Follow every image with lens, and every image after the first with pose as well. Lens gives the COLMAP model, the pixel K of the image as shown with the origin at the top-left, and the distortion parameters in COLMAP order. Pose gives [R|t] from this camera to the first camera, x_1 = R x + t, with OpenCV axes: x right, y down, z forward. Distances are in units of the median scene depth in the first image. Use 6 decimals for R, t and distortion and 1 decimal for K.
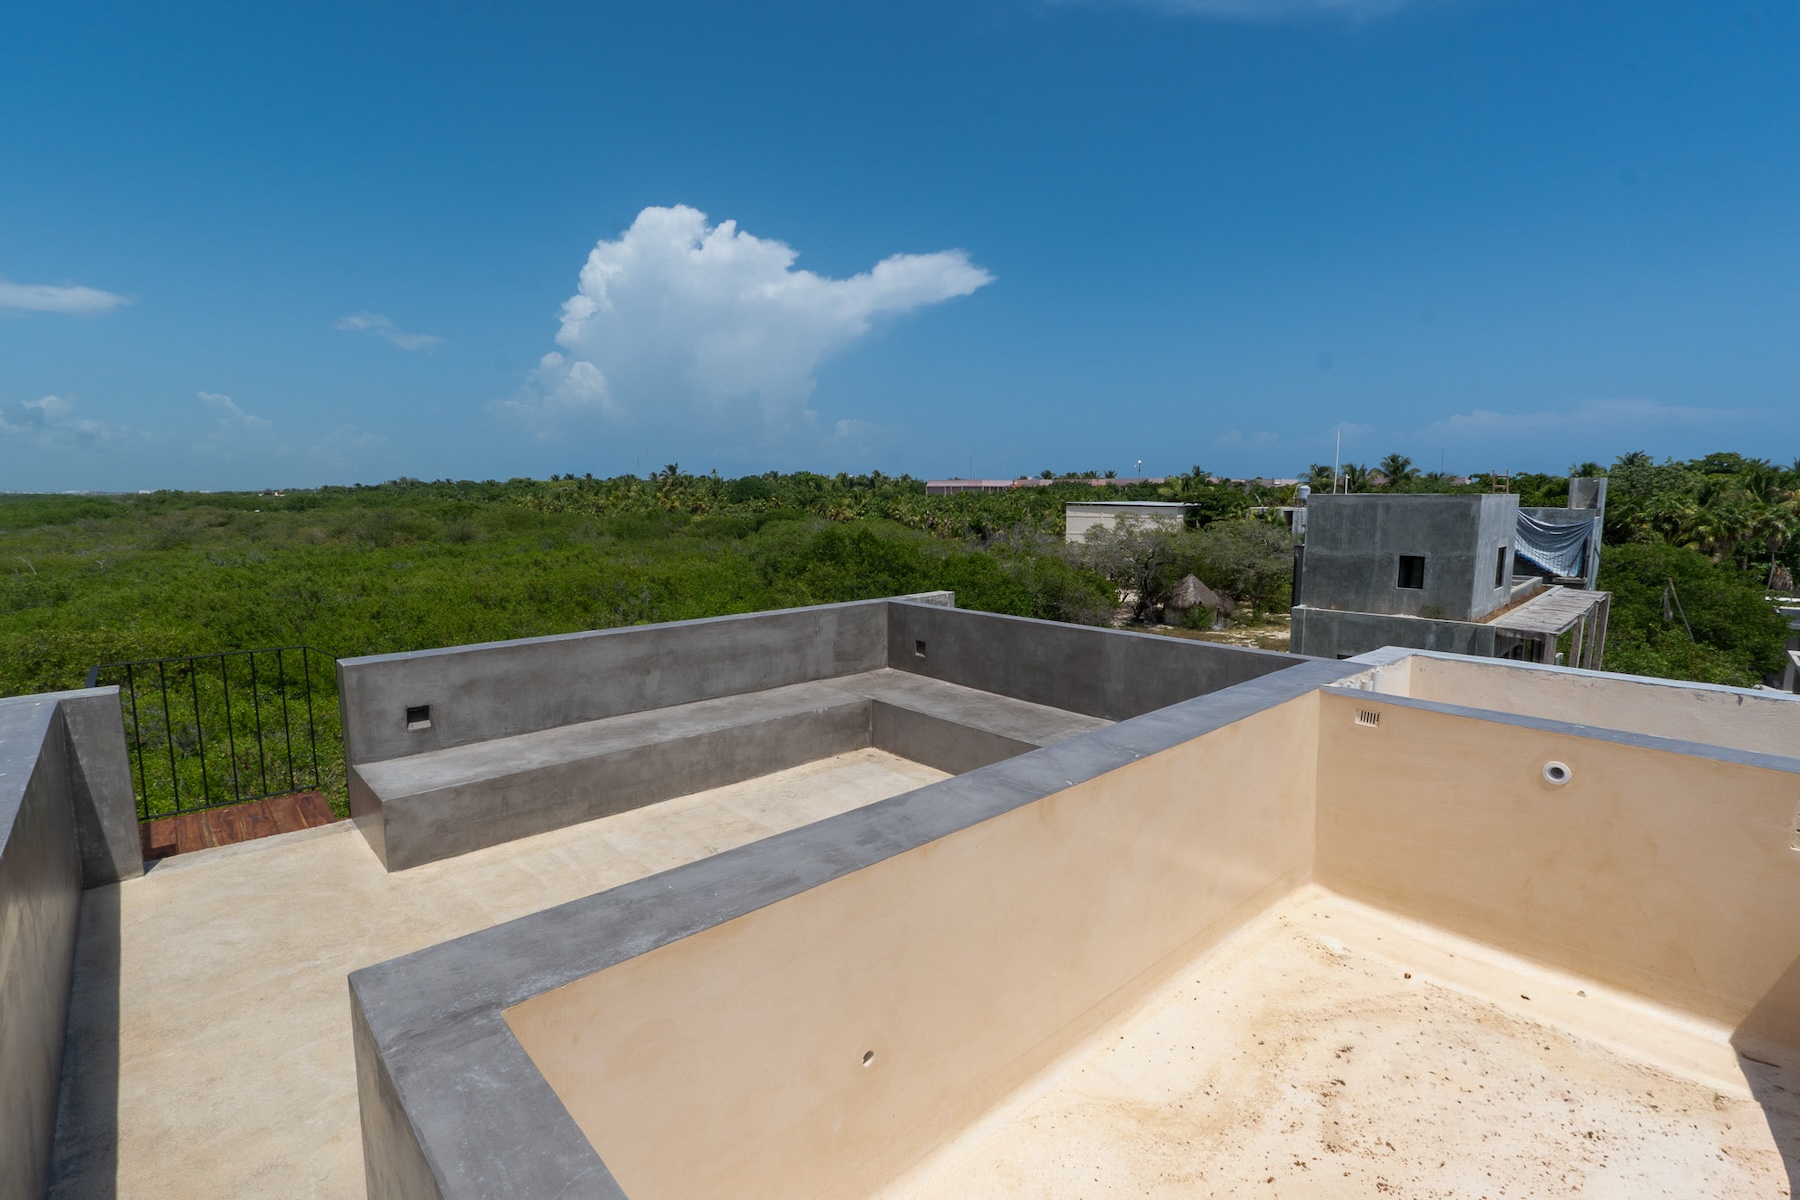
lens RADIAL K [[847.5, 0, 894.9], [0, 847.5, 603.8], [0, 0, 1]] dist [-0.004761, -0.000842]
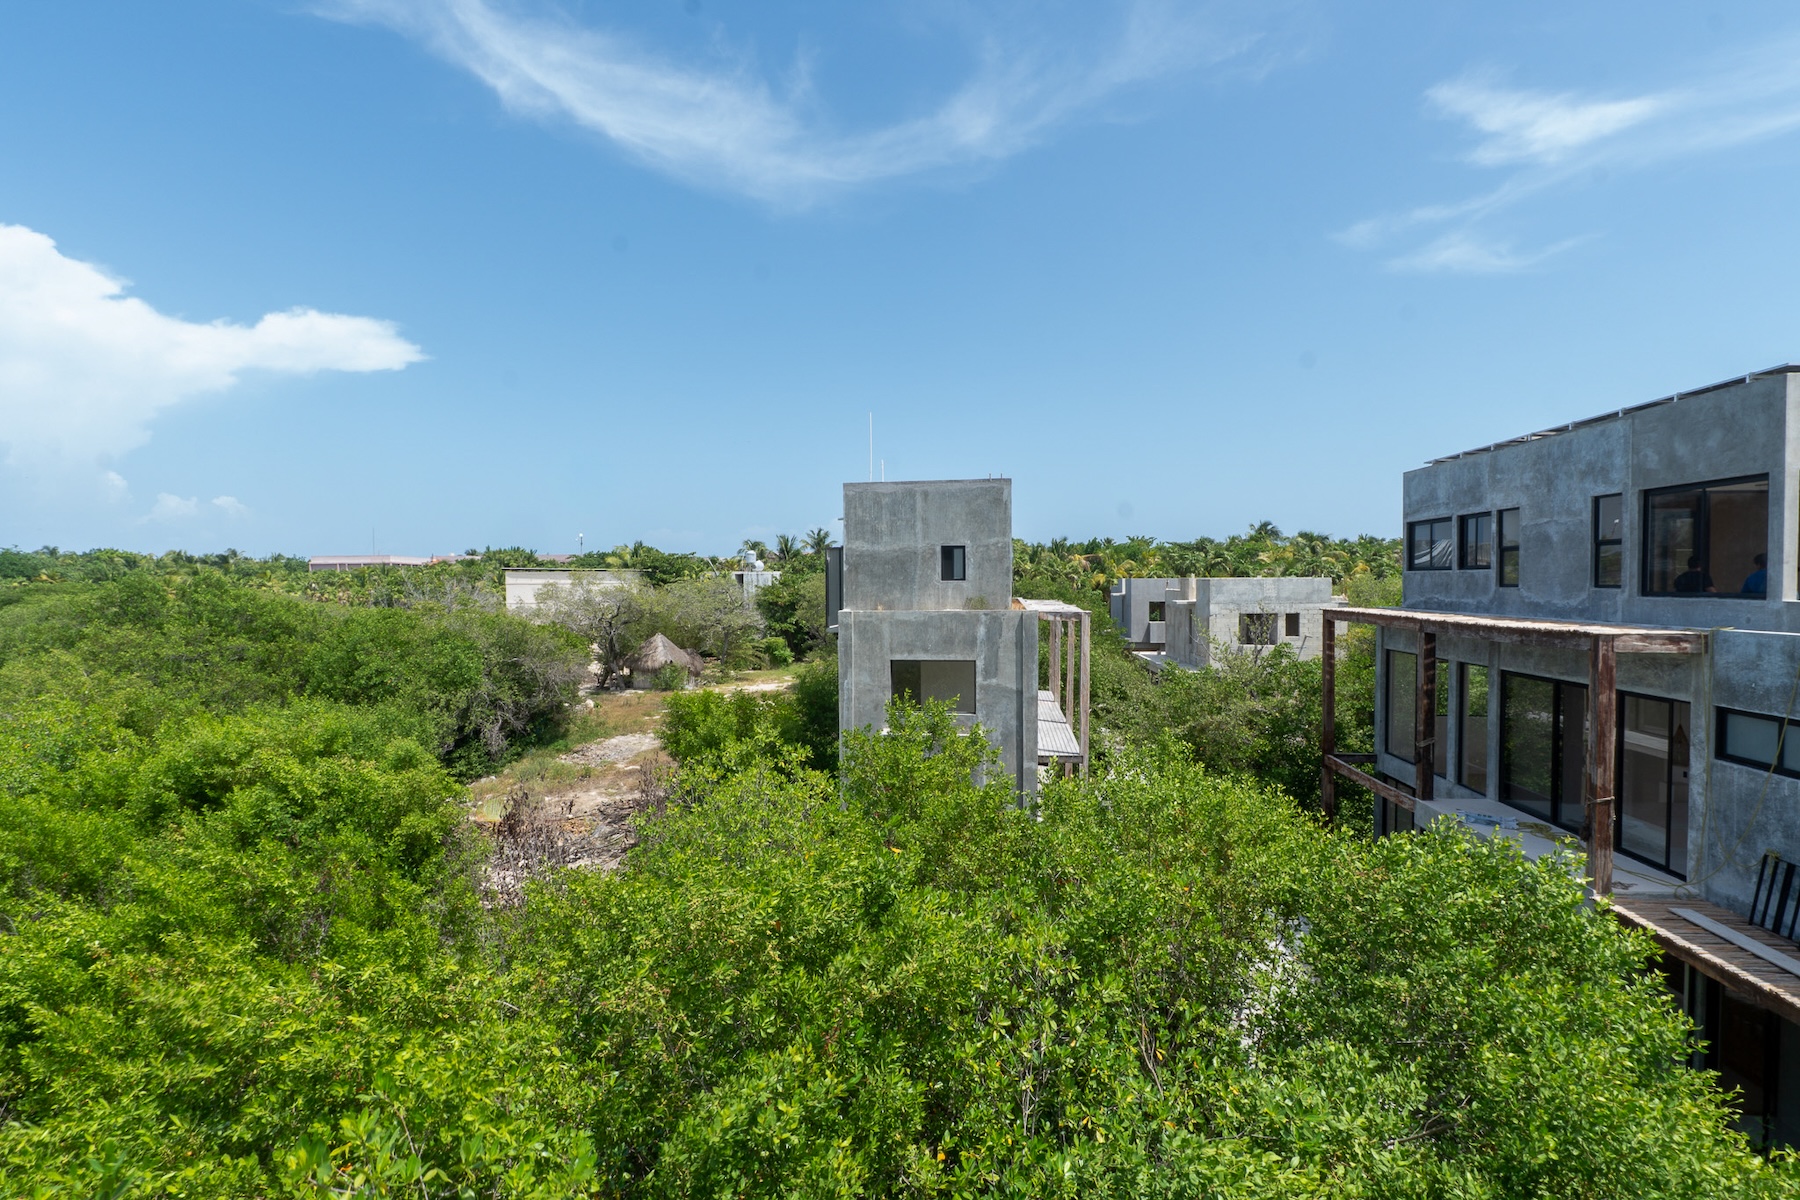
lens RADIAL K [[824.3, 0, 900.0], [0, 824.3, 600.0], [0, 0, 1]] dist [-0.005920, -0.001028]
pose [[0.790043, -0.020389, 0.612712, 0.006934], [0.087665, 0.992933, -0.079994, 0.066136], [-0.606751, 0.116912, 0.786248, 0.307109]]
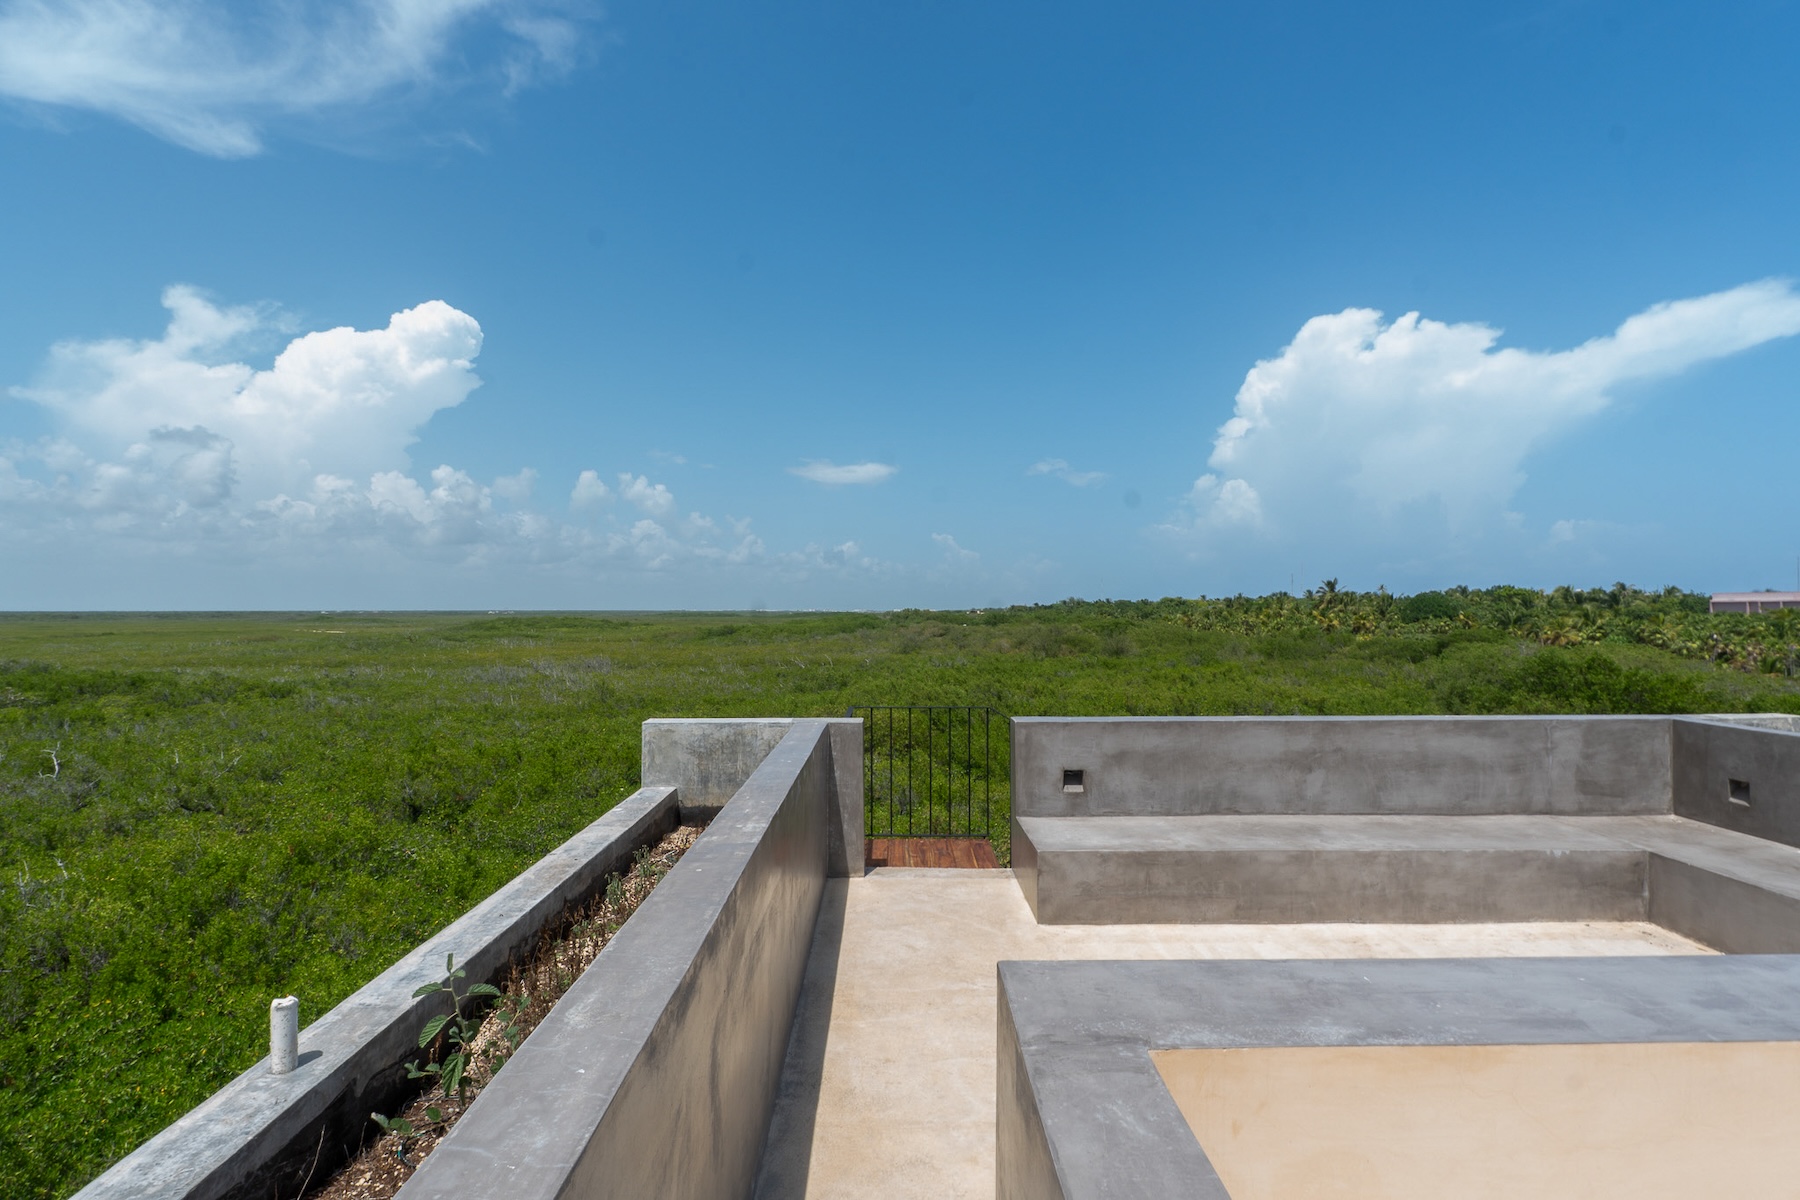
lens RADIAL K [[855.9, 0, 892.8], [0, 855.9, 601.8], [0, 0, 1]] dist [-0.004470, -0.000369]
pose [[0.746813, -0.007577, -0.664991, -0.005254], [-0.086873, 0.990255, -0.108846, 0.008794], [0.659336, 0.139057, 0.738877, 0.008871]]
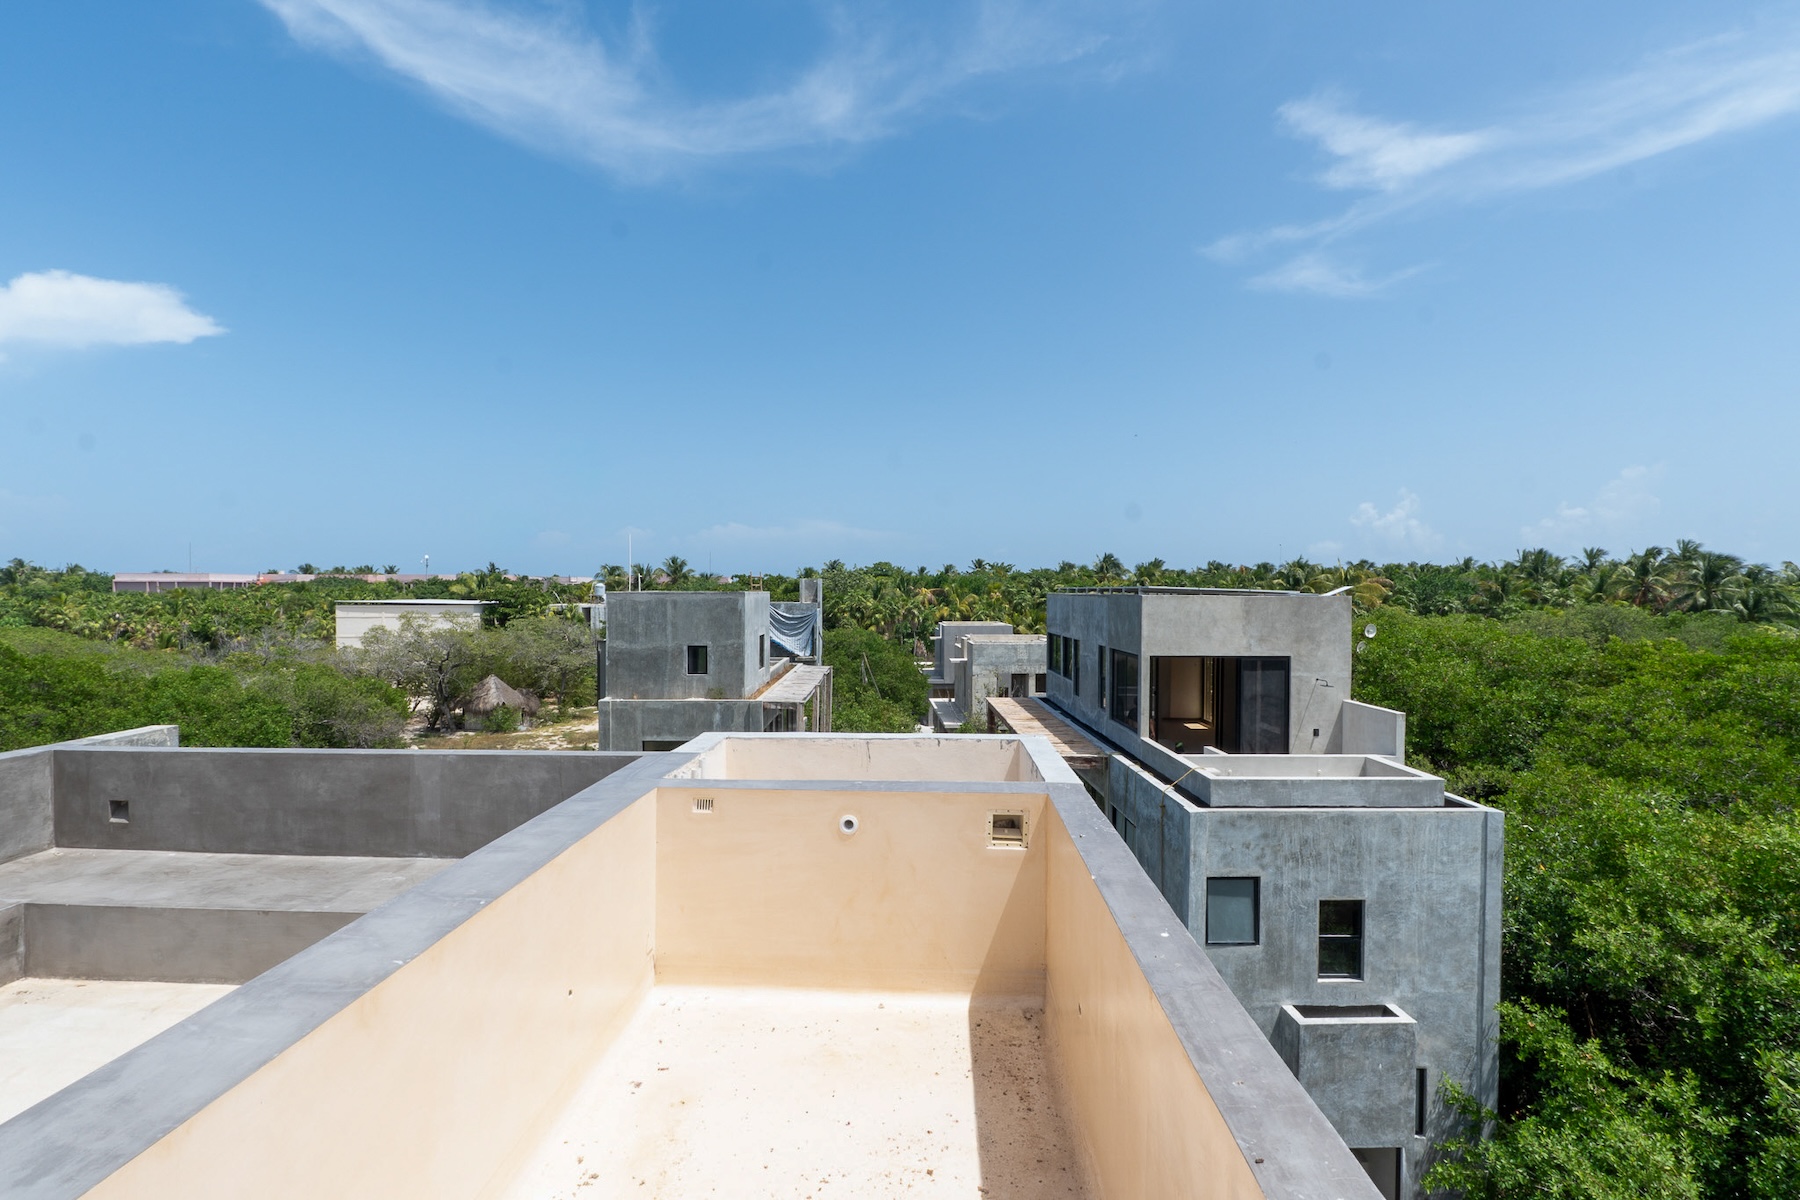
lens RADIAL K [[842.9, 0, 900.0], [0, 842.9, 600.0], [0, 0, 1]] dist [-0.007517, -0.000390]
pose [[0.703056, -0.007381, 0.711097, -0.001706], [0.091429, 0.992585, -0.080093, -0.001639], [-0.705233, 0.121325, 0.698518, 0.008530]]
